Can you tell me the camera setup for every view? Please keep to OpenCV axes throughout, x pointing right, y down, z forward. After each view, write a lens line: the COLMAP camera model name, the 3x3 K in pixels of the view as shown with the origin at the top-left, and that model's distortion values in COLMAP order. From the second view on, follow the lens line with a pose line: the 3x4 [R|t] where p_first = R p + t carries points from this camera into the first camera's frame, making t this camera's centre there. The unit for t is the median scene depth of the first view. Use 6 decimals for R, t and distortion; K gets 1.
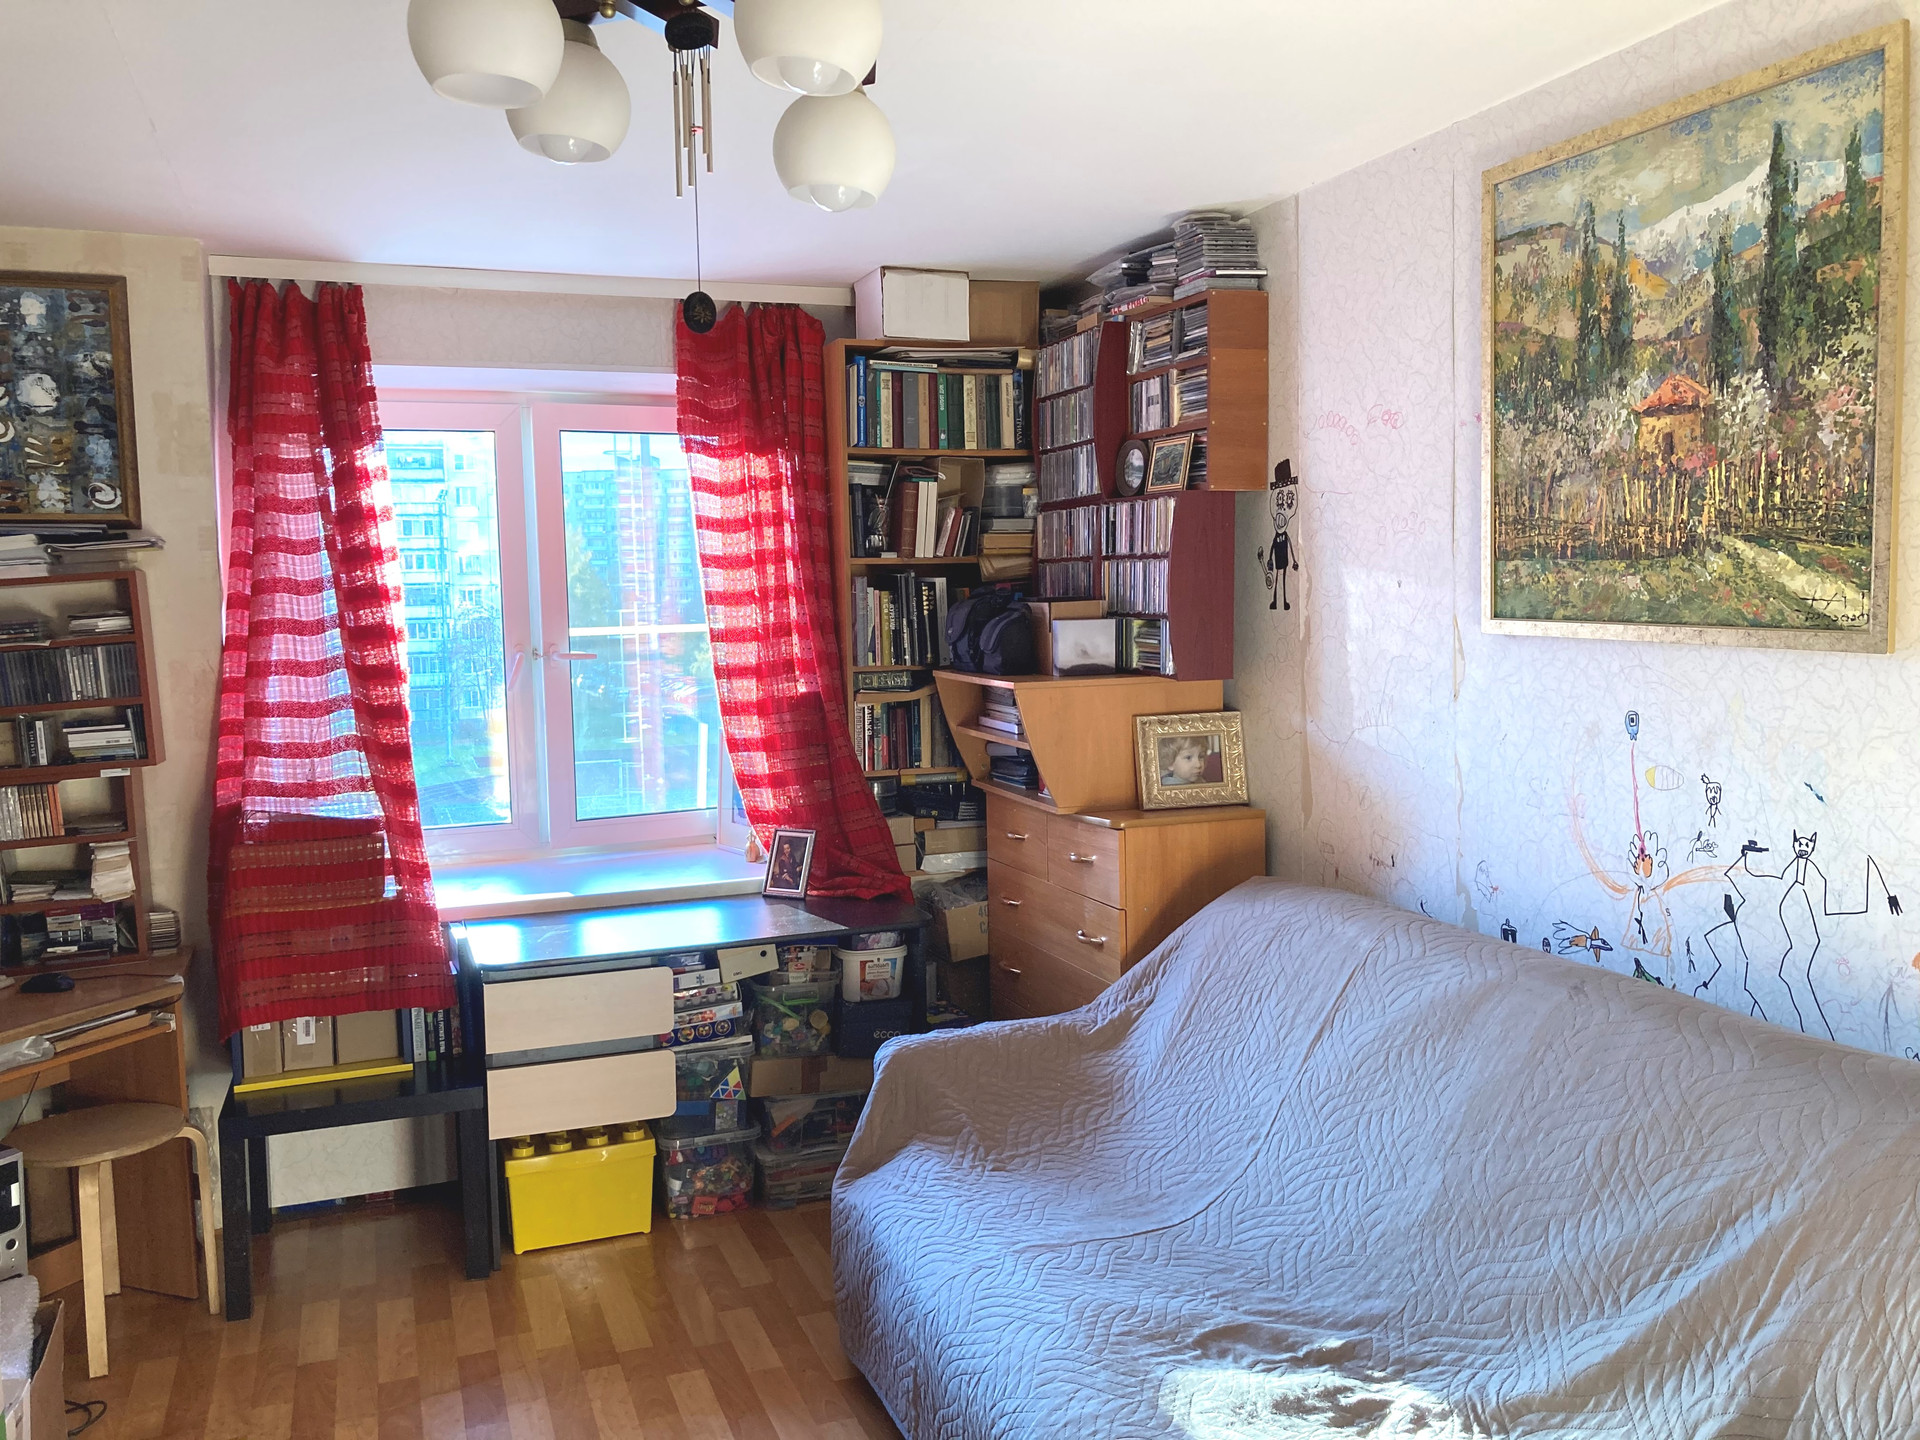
lens RADIAL K [[1532.9, 0, 960.2], [0, 1532.9, 705.1], [0, 0, 1]] dist [-0.005019, -0.012366]
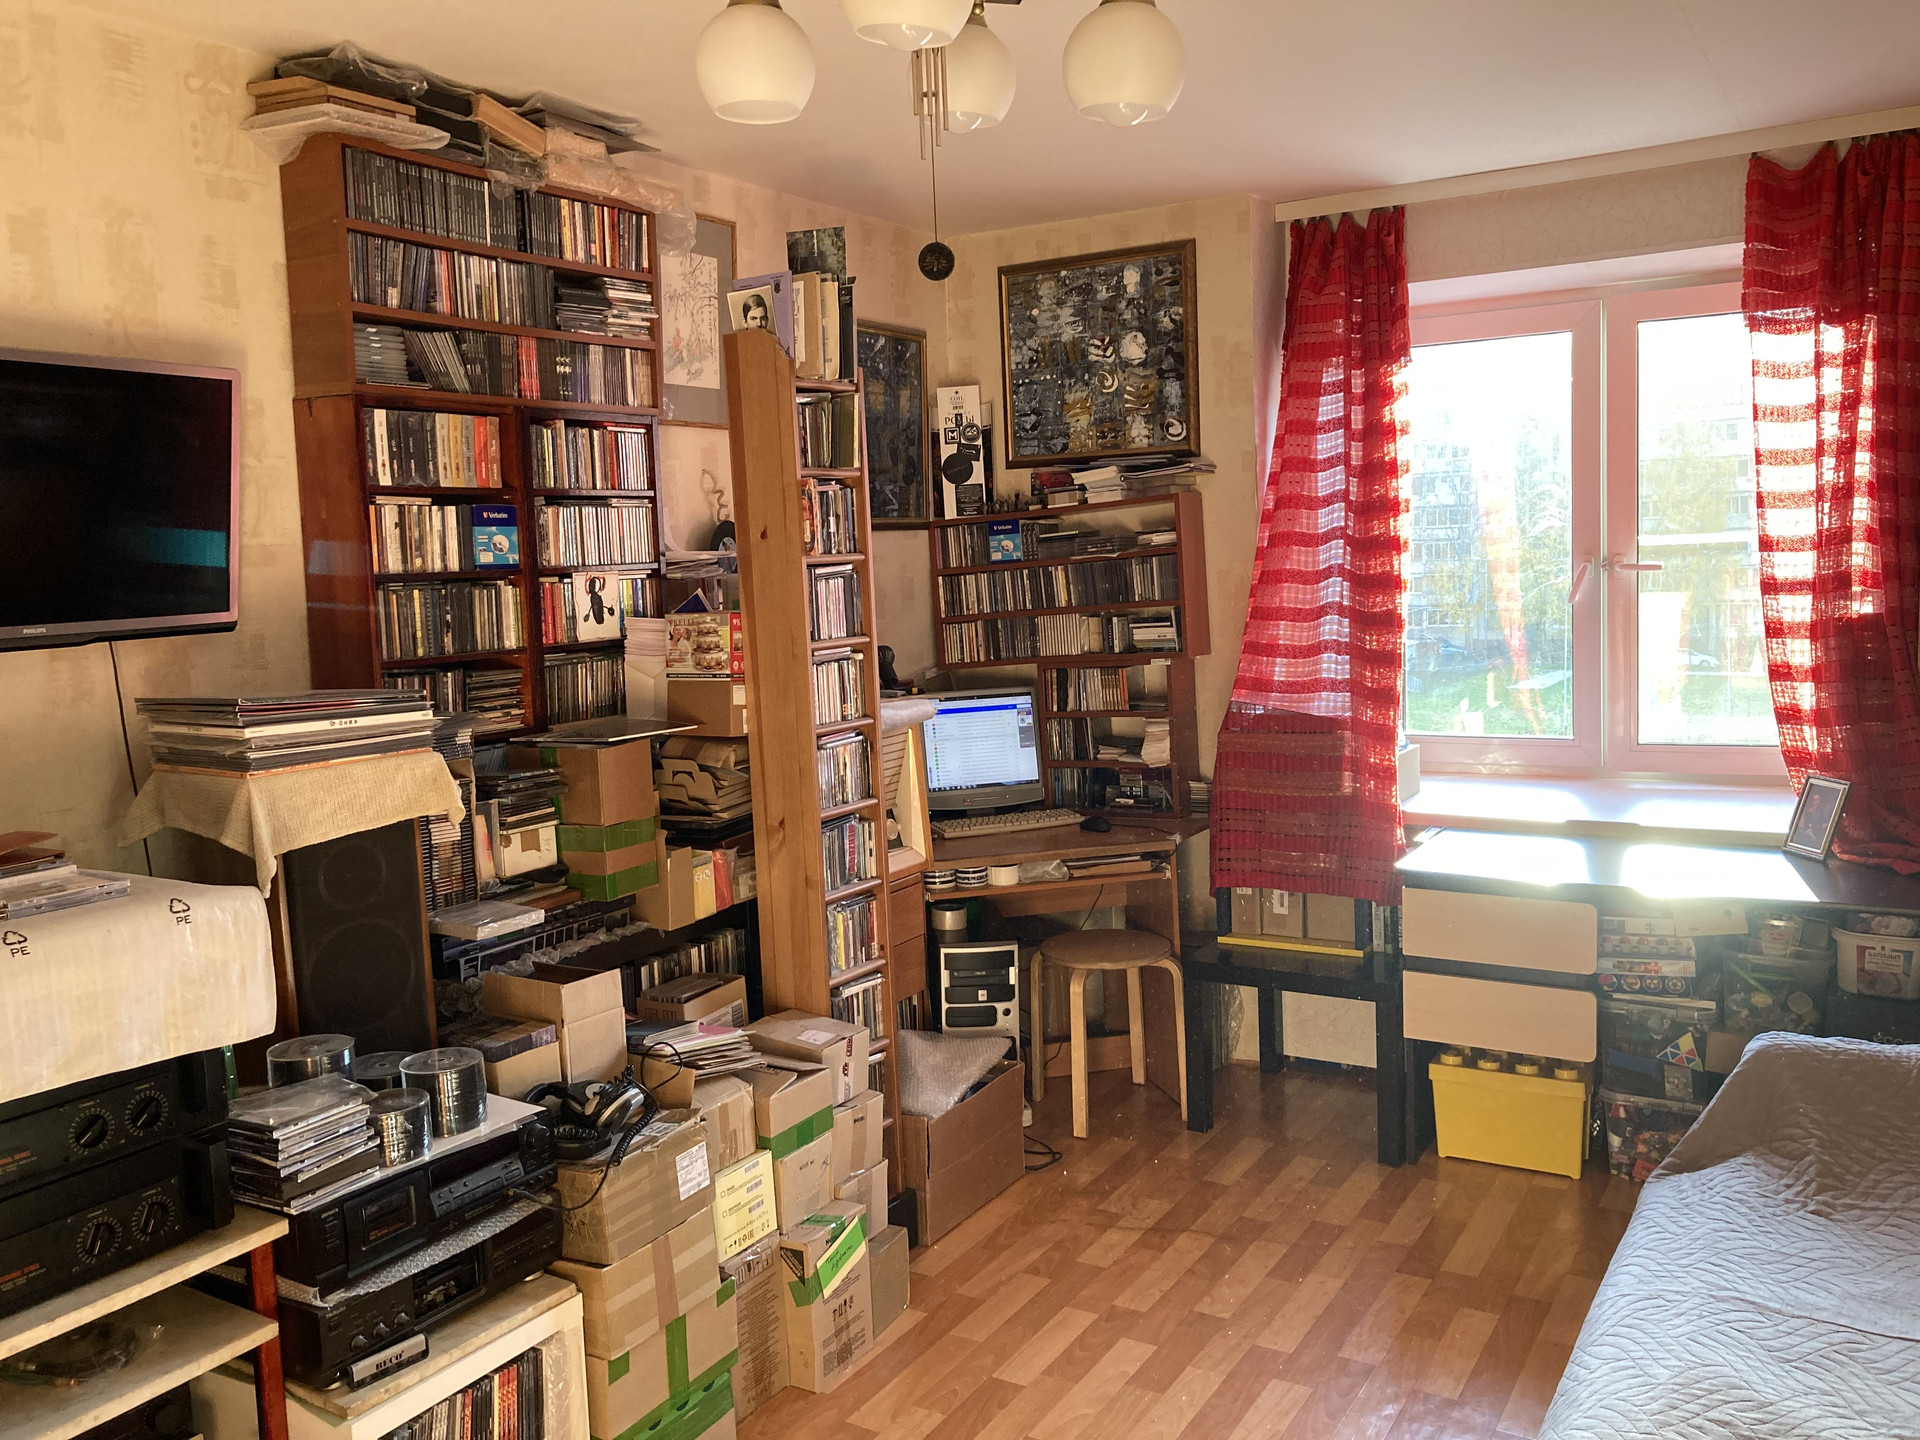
lens RADIAL K [[1548.5, 0, 960.0], [0, 1548.5, 720.0], [0, 0, 1]] dist [-0.000774, -0.025258]
pose [[0.597844, 0.086351, -0.796948, 0.319028], [-0.028734, 0.995851, 0.086347, -0.010790], [0.801097, -0.028723, 0.597845, 0.135544]]
